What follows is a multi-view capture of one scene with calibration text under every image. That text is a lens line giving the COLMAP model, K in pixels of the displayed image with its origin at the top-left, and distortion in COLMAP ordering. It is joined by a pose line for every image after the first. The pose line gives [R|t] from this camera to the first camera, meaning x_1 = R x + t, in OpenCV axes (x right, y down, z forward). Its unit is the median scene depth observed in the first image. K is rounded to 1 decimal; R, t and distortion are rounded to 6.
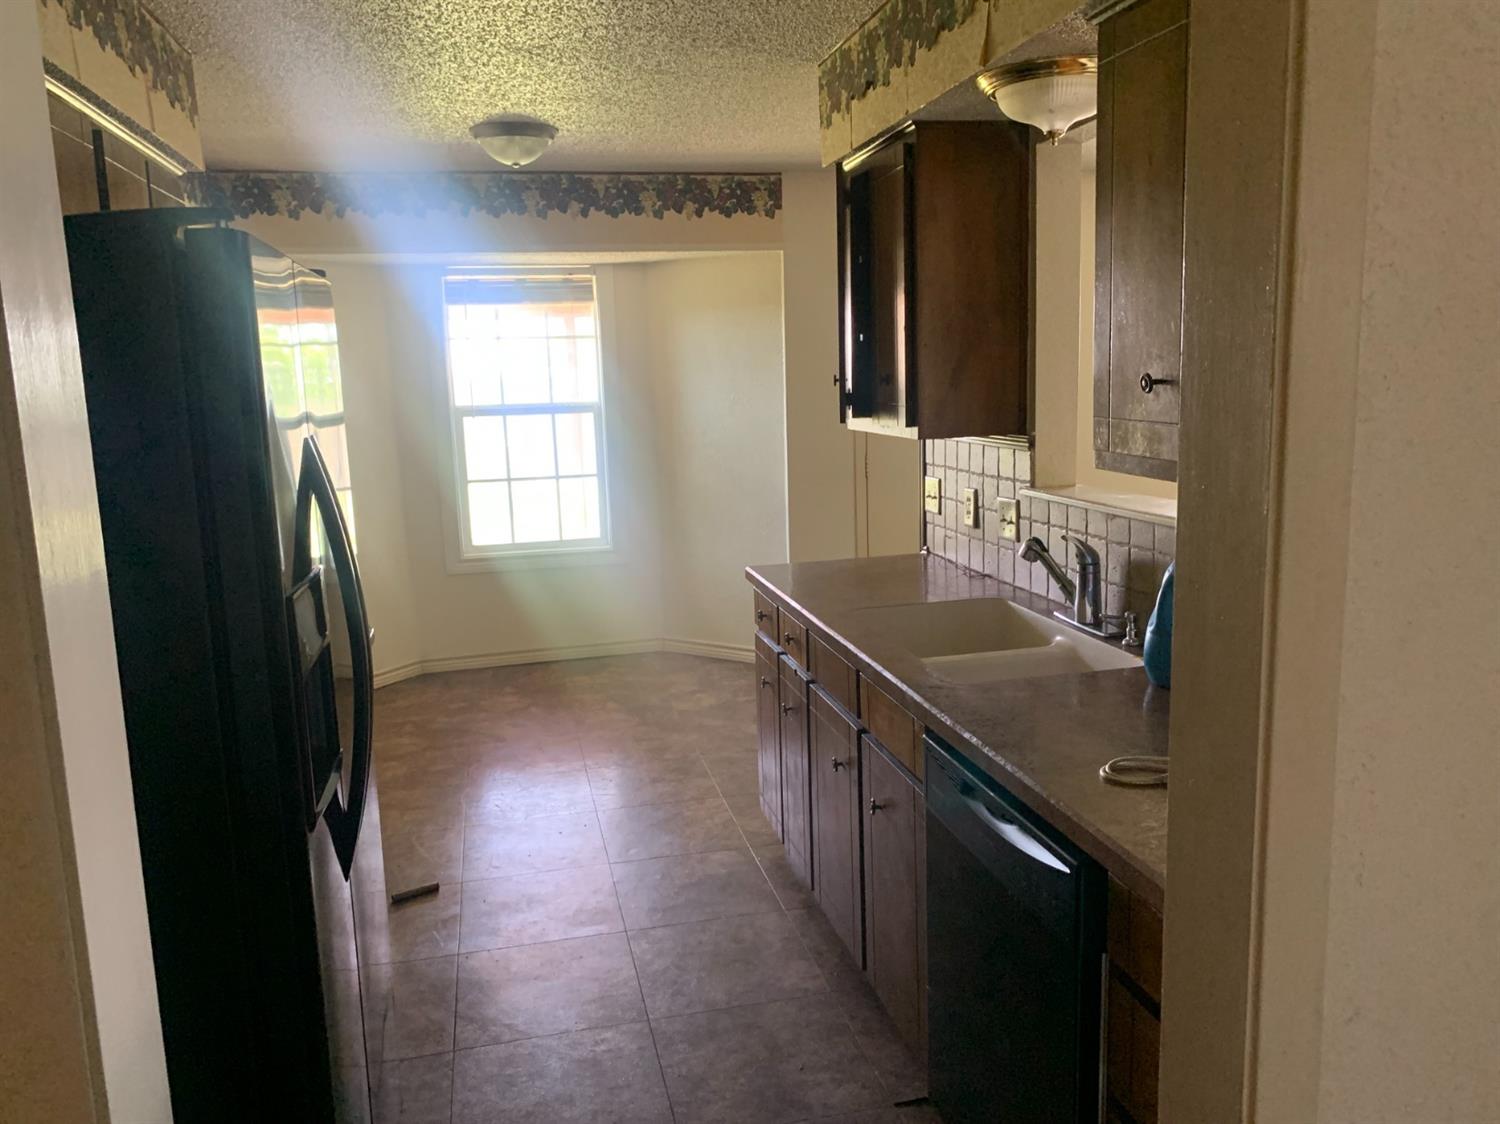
lens RADIAL K [[1105.1, 0, 752.6], [0, 1105.1, 559.4], [0, 0, 1]] dist [0.035121, -0.050958]
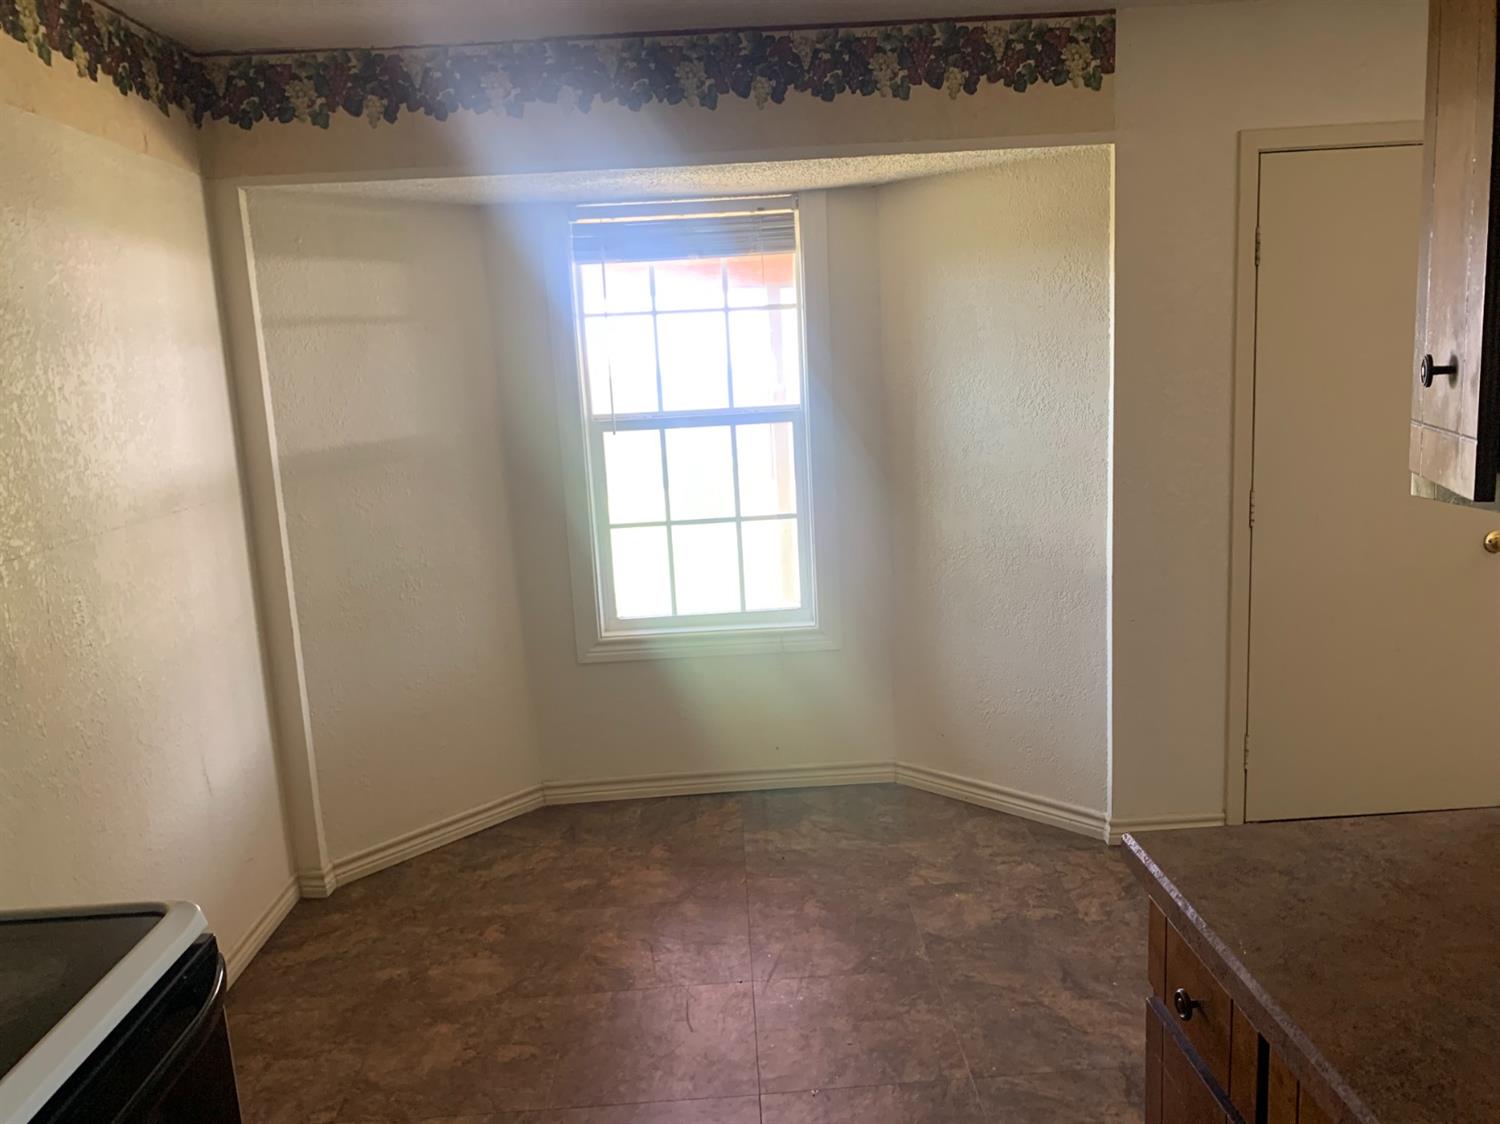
lens RADIAL K [[1090.7, 0, 763.7], [0, 1090.7, 552.2], [0, 0, 1]] dist [0.005477, 0.000642]
pose [[0.982068, 0.012656, -0.188099, -0.043490], [-0.011064, 0.999894, 0.009513, -0.068780], [0.188200, -0.007261, 0.982104, 0.404457]]
